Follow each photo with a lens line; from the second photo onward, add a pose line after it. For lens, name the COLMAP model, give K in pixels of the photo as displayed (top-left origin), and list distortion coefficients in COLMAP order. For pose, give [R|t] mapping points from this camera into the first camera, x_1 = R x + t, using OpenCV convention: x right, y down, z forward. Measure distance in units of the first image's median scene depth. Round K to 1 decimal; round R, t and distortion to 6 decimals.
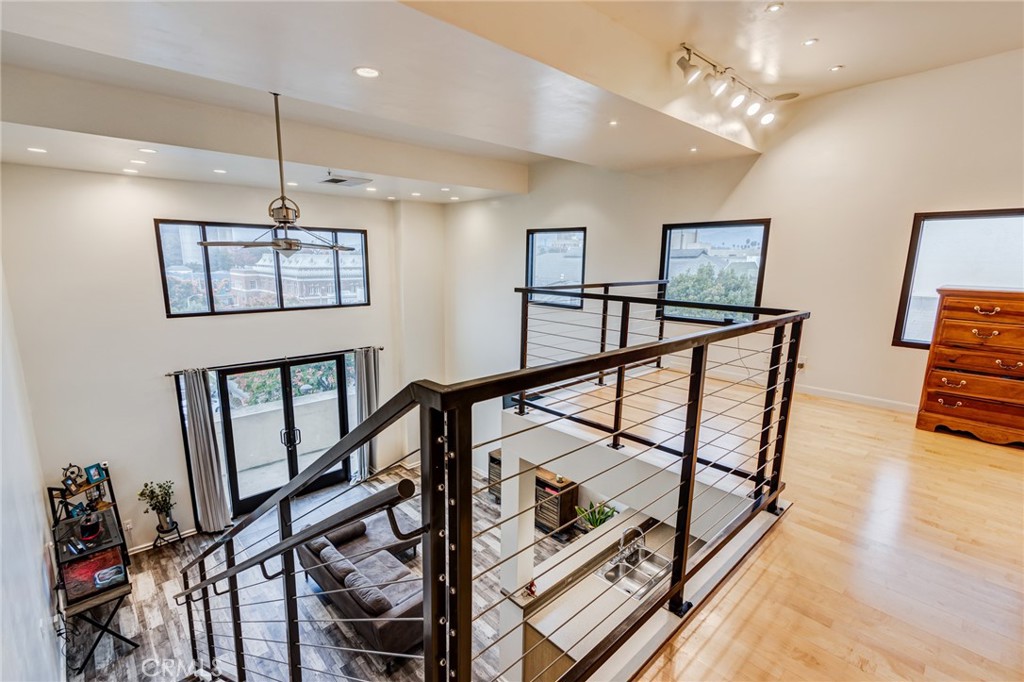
lens RADIAL K [[469.6, 0, 500.3], [0, 469.6, 345.0], [0, 0, 1]] dist [0.006034, -0.001101]
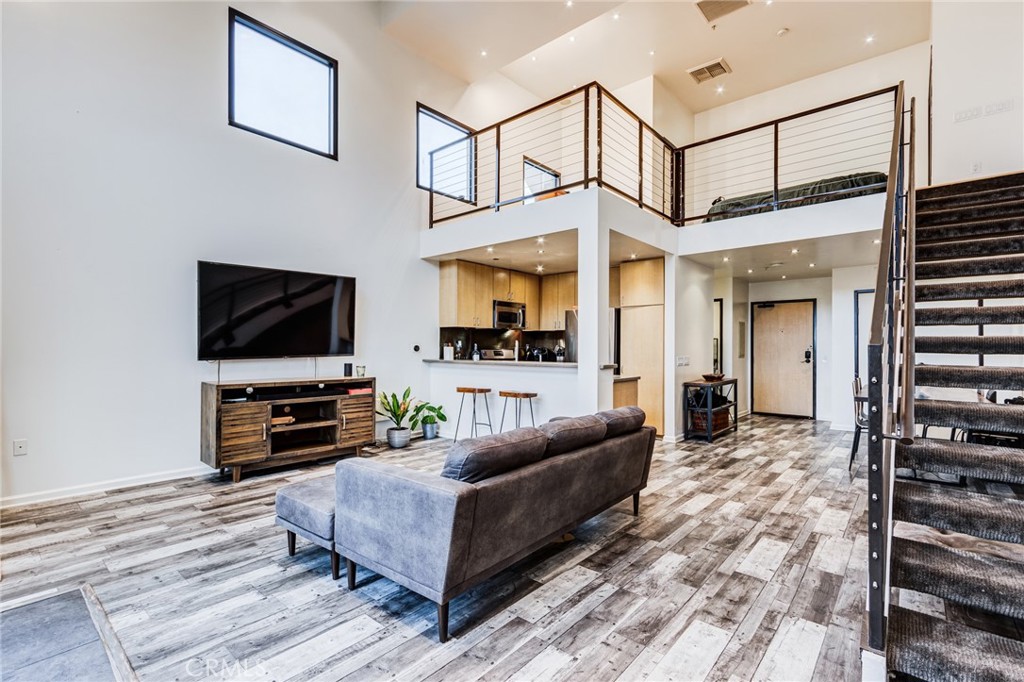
lens RADIAL K [[469.6, 0, 496.6], [0, 469.6, 345.4], [0, 0, 1]] dist [0.006034, -0.001101]
pose [[-0.093508, -0.012721, 0.995537, -0.740496], [0.177564, 0.983675, 0.029247, 0.293993], [-0.979657, 0.179507, -0.089723, 0.964513]]
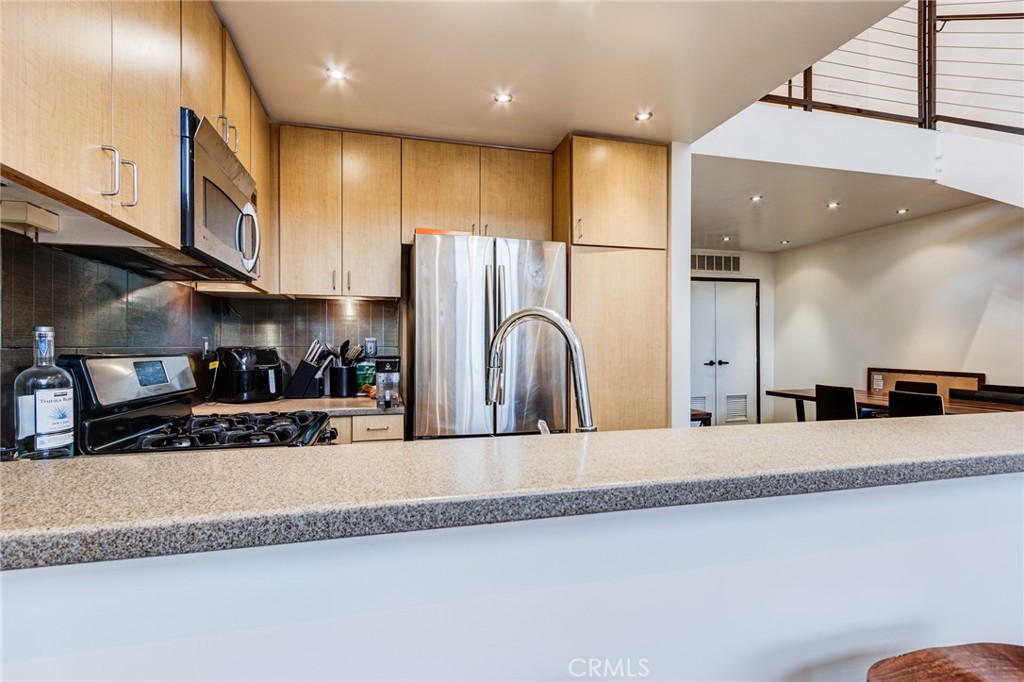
lens RADIAL K [[469.6, 0, 501.8], [0, 469.6, 347.7], [0, 0, 1]] dist [0.006034, -0.001101]
pose [[-0.881155, -0.014087, 0.472617, 0.164748], [0.076599, 0.982099, 0.172086, 0.303705], [-0.466581, 0.187836, -0.864303, 0.994684]]
